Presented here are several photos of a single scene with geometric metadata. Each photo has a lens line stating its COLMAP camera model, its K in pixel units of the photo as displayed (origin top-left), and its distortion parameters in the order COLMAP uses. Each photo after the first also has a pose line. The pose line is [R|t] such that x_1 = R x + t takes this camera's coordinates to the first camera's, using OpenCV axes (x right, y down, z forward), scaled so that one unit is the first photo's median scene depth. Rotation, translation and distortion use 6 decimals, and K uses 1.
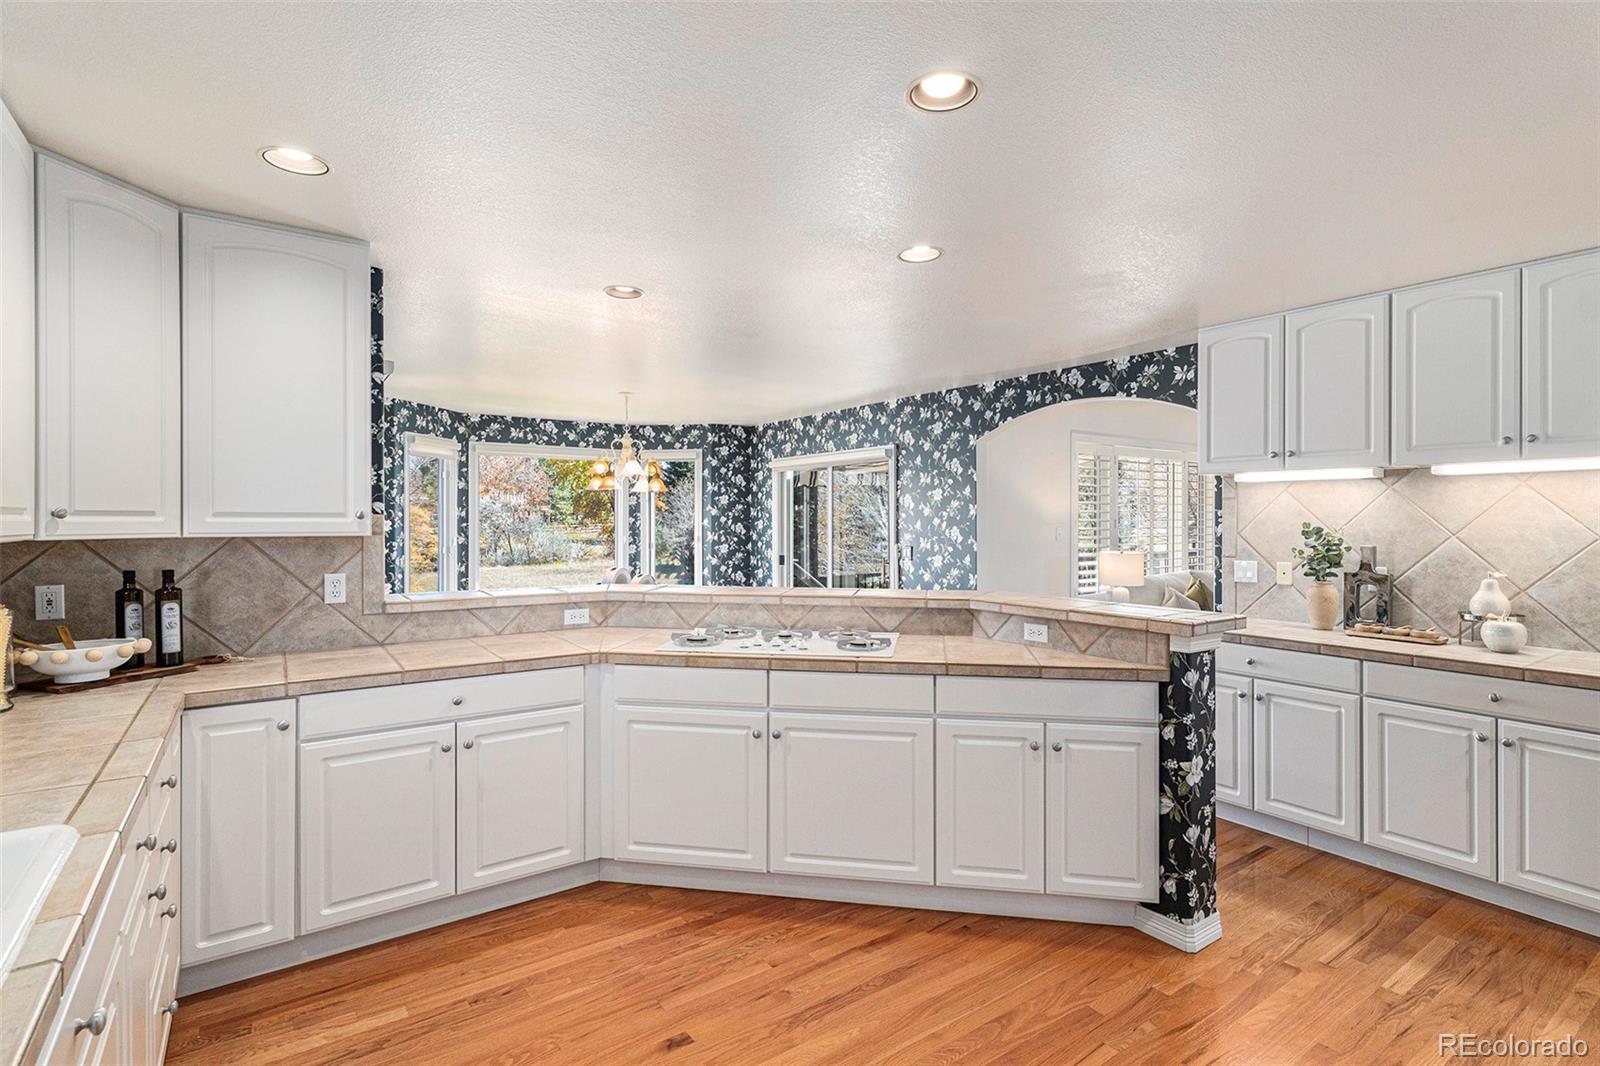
lens RADIAL K [[761.1, 0, 807.8], [0, 761.1, 522.8], [0, 0, 1]] dist [0.002827, -0.000104]
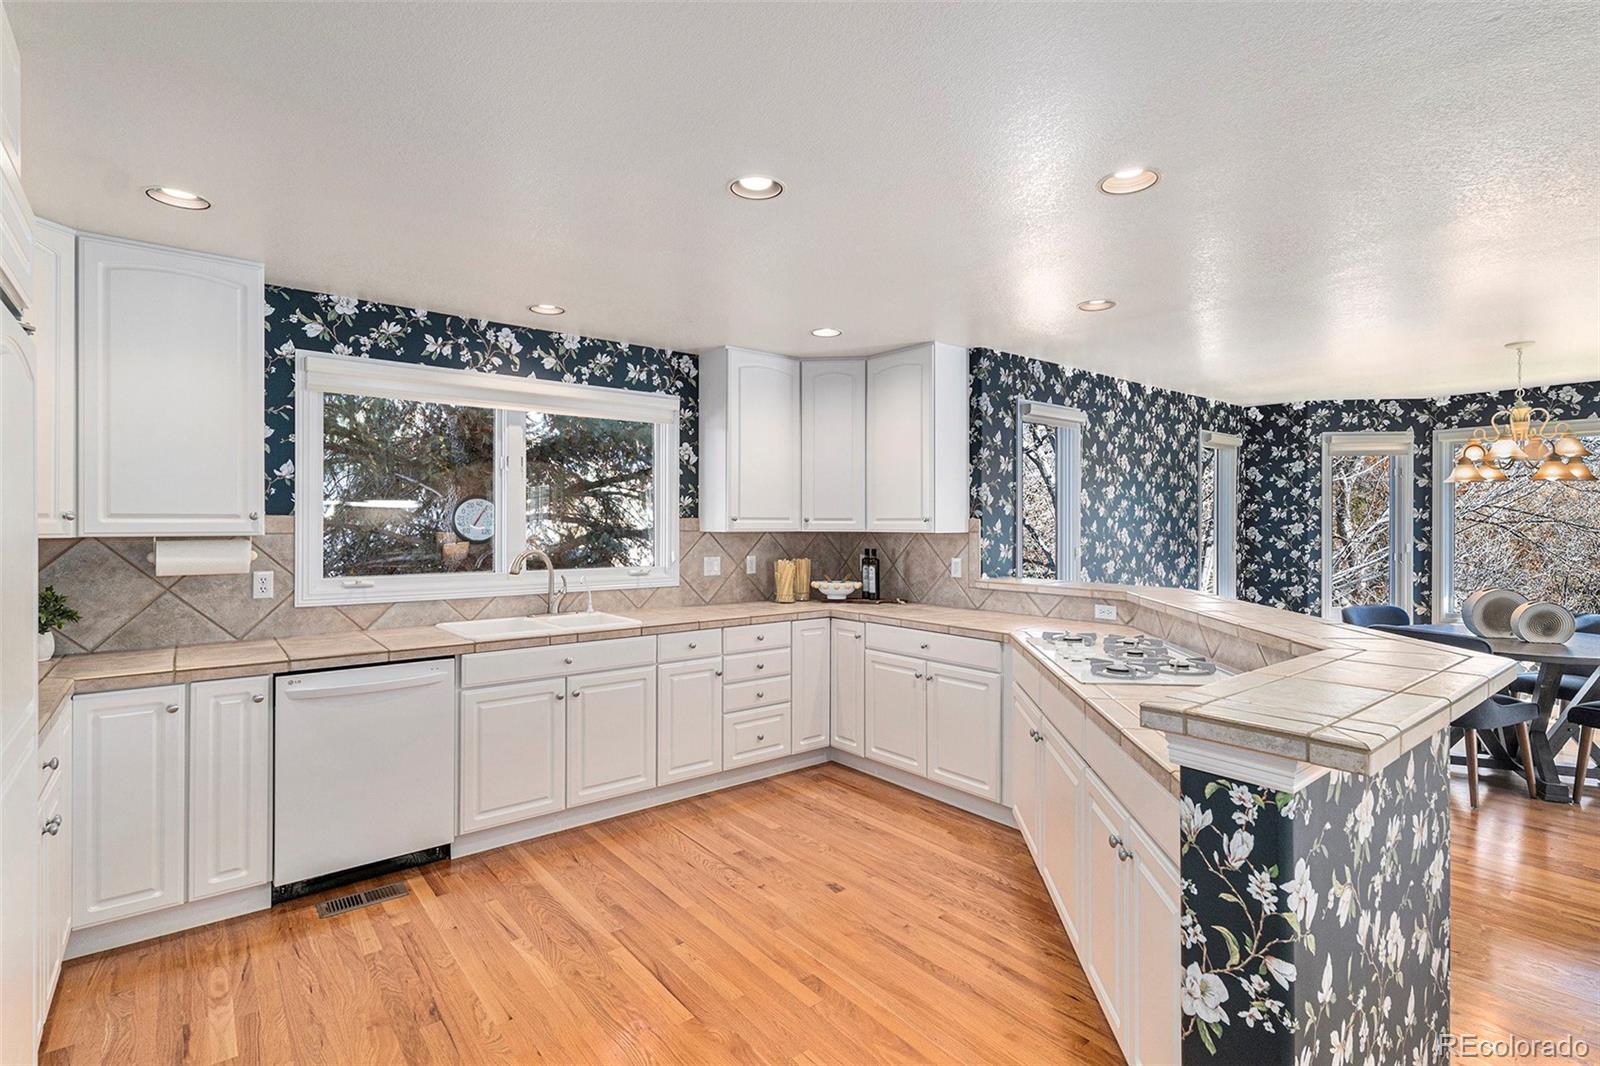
lens RADIAL K [[761.1, 0, 803.6], [0, 761.1, 525.2], [0, 0, 1]] dist [0.002827, -0.000104]
pose [[0.068035, 0.003314, -0.997677, 0.425498], [-0.004750, 0.999984, 0.002998, -0.000720], [0.997672, 0.004535, 0.068049, 0.286568]]
